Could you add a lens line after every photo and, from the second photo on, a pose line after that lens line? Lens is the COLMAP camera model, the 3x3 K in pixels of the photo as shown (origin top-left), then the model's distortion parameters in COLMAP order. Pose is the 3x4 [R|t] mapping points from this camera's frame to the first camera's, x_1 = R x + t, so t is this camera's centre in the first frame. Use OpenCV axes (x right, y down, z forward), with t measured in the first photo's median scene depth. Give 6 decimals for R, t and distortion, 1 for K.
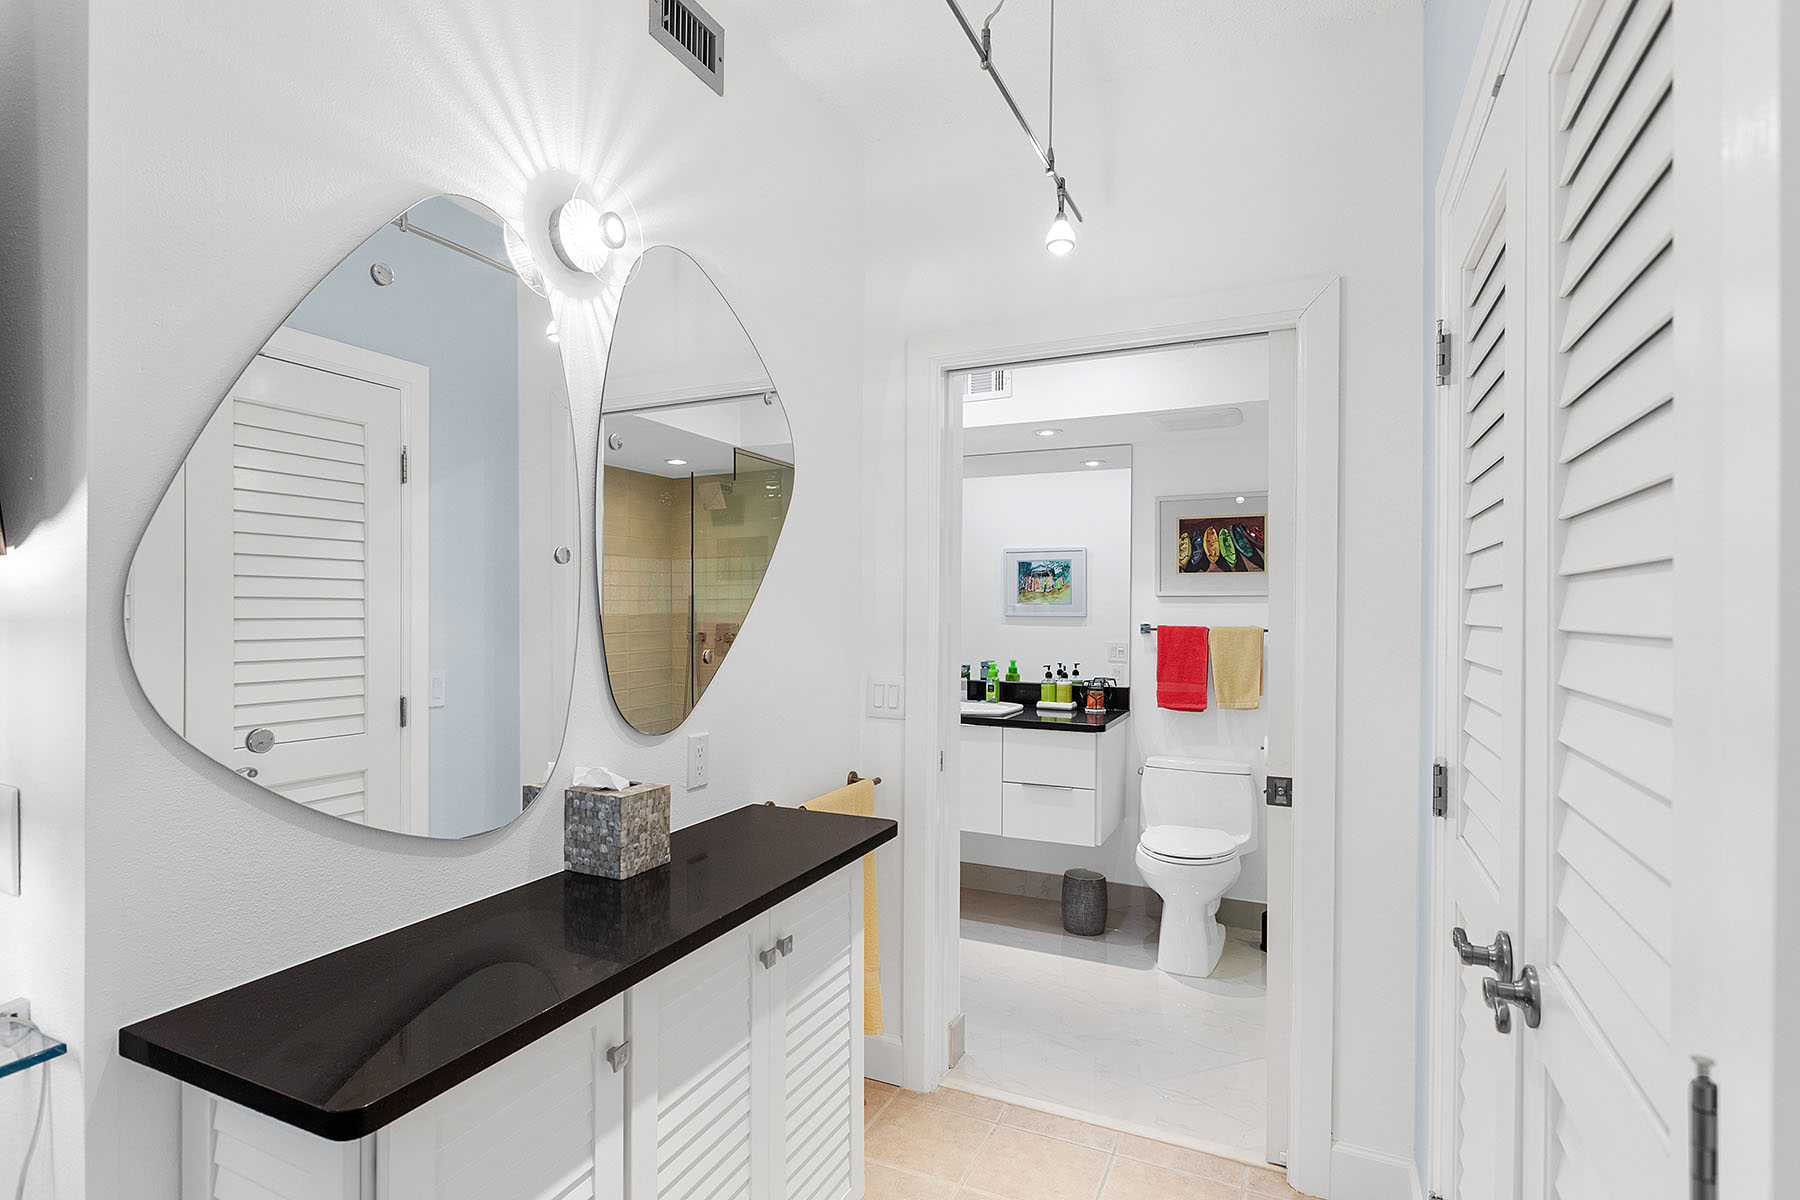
lens RADIAL K [[877.0, 0, 901.7], [0, 877.0, 607.5], [0, 0, 1]] dist [0.006961, -0.000089]
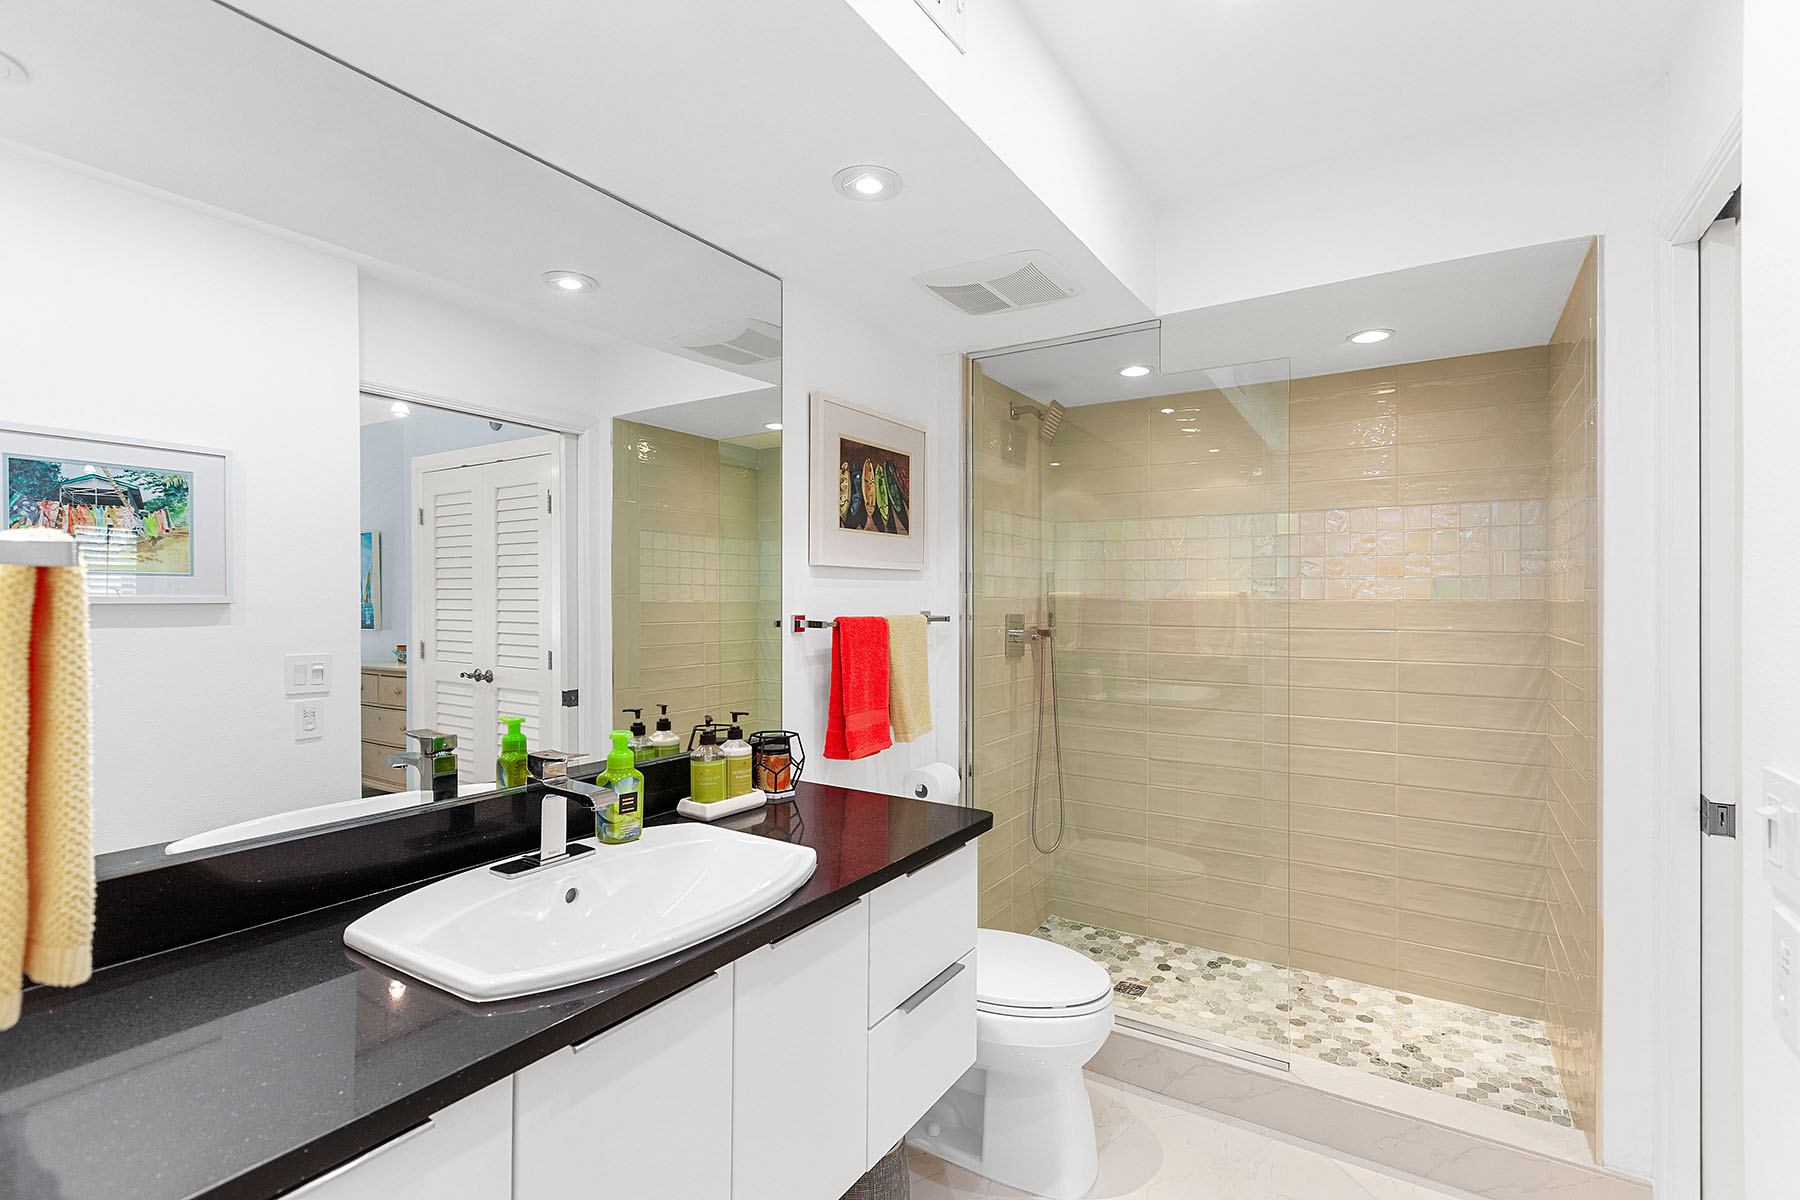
lens RADIAL K [[810.4, 0, 902.0], [0, 810.4, 600.5], [0, 0, 1]] dist [-0.000084, 0.000769]
pose [[0.137405, -0.007975, 0.990483, -0.224826], [-0.002130, 0.999963, 0.008347, 0.005555], [-0.990513, -0.003257, 0.137383, 0.887556]]
